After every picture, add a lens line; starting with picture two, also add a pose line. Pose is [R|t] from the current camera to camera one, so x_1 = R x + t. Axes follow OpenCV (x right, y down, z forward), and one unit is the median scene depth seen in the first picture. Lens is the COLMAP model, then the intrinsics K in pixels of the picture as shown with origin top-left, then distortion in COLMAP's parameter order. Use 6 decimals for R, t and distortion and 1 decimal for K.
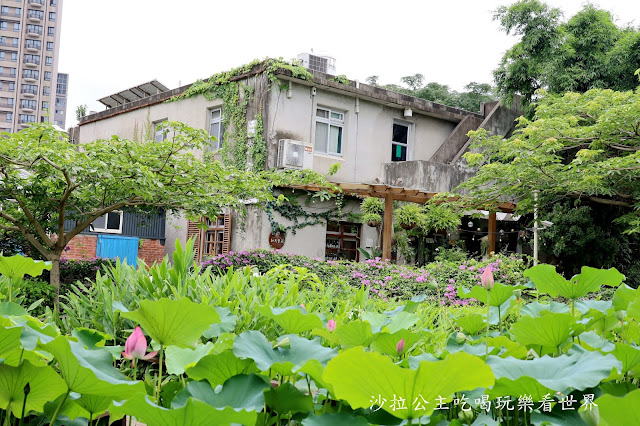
lens RADIAL K [[682.7, 0, 320.0], [0, 682.7, 213.0], [0, 0, 1]] dist [0.013423, 0.010970]
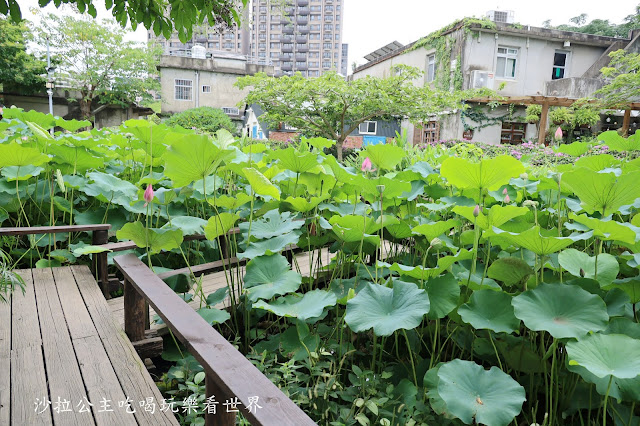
lens RADIAL K [[467.2, 0, 320.0], [0, 467.2, 213.0], [0, 0, 1]] dist [-0.002921, 0.003280]
pose [[0.909786, 0.036259, -0.413490, 0.078881], [0.031040, 0.987445, 0.154885, 0.037550], [0.413914, -0.153747, 0.897238, -0.156848]]
